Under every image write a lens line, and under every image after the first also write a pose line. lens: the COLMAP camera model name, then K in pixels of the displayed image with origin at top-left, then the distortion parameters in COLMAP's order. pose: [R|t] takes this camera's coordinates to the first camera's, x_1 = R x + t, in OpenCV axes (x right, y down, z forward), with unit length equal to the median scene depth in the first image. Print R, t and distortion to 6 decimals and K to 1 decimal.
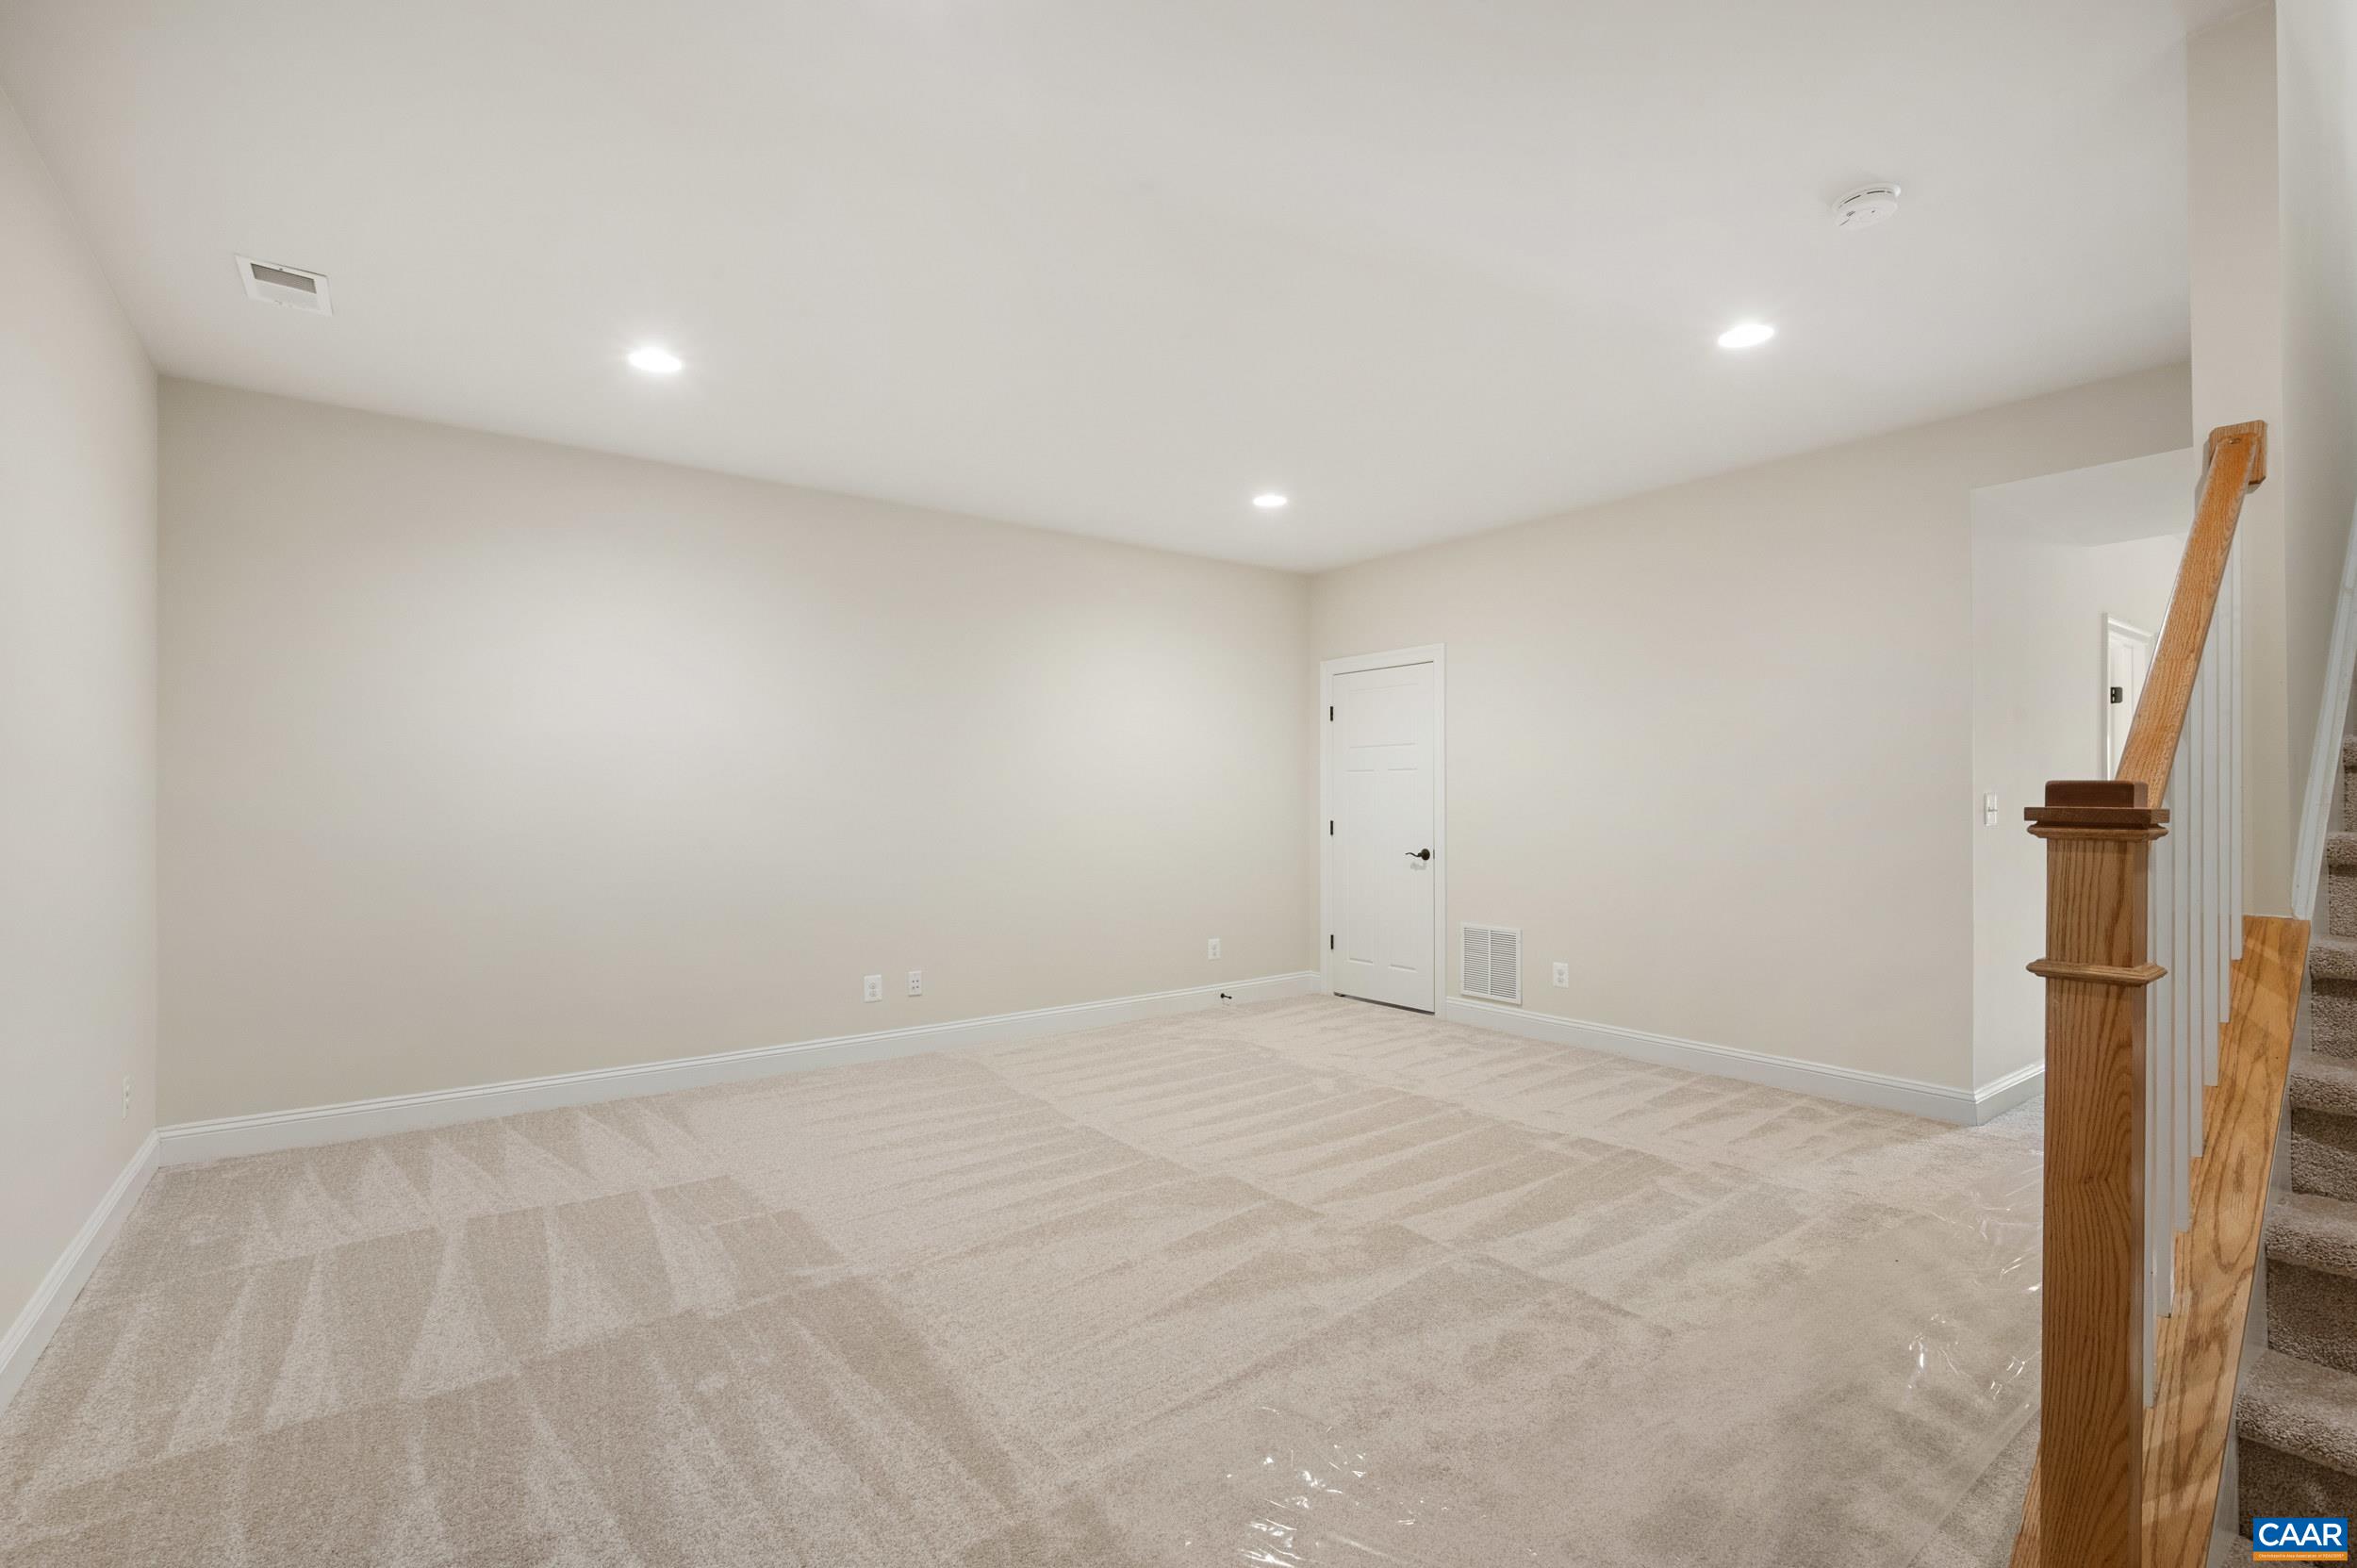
lens RADIAL K [[1045.9, 0, 1183.0], [0, 1045.9, 802.9], [0, 0, 1]] dist [-0.001822, -0.000300]
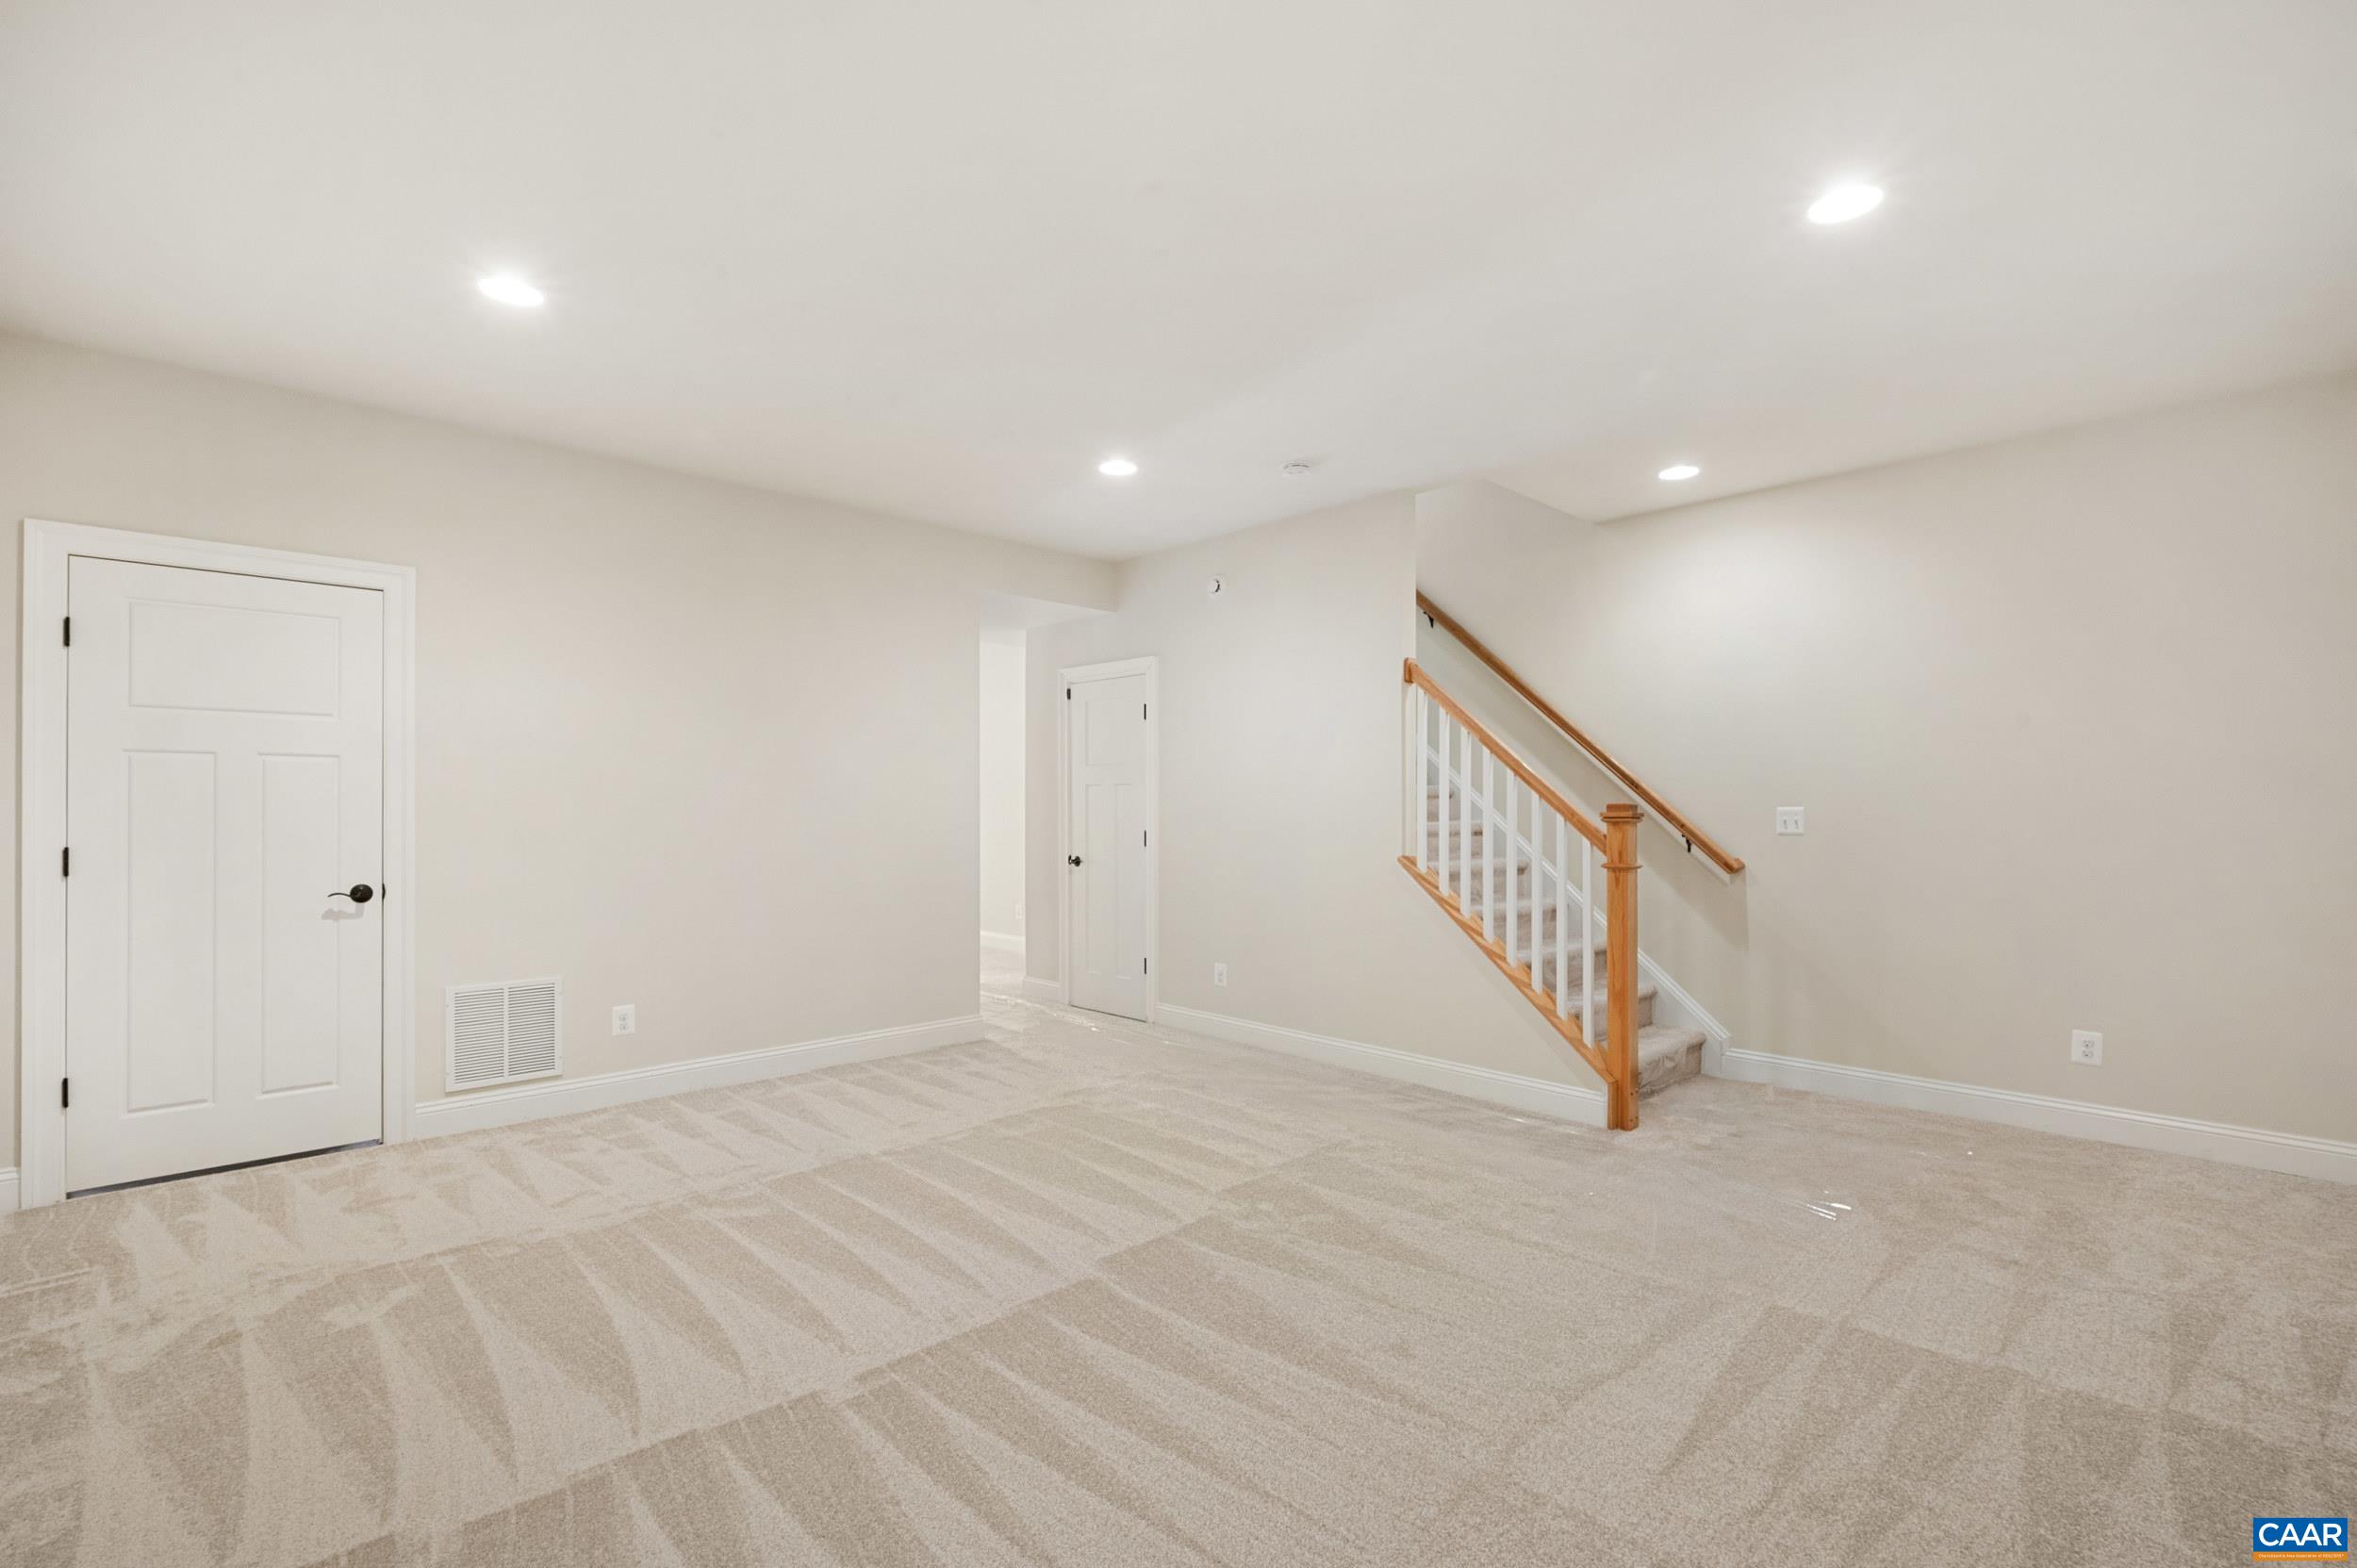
lens RADIAL K [[1045.9, 0, 1183.0], [0, 1045.9, 802.9], [0, 0, 1]] dist [-0.001822, -0.000300]
pose [[-0.112430, 0.005927, 0.993642, -0.648389], [-0.000391, 0.999982, -0.006009, -0.002267], [-0.993660, -0.001065, -0.112425, 0.838503]]
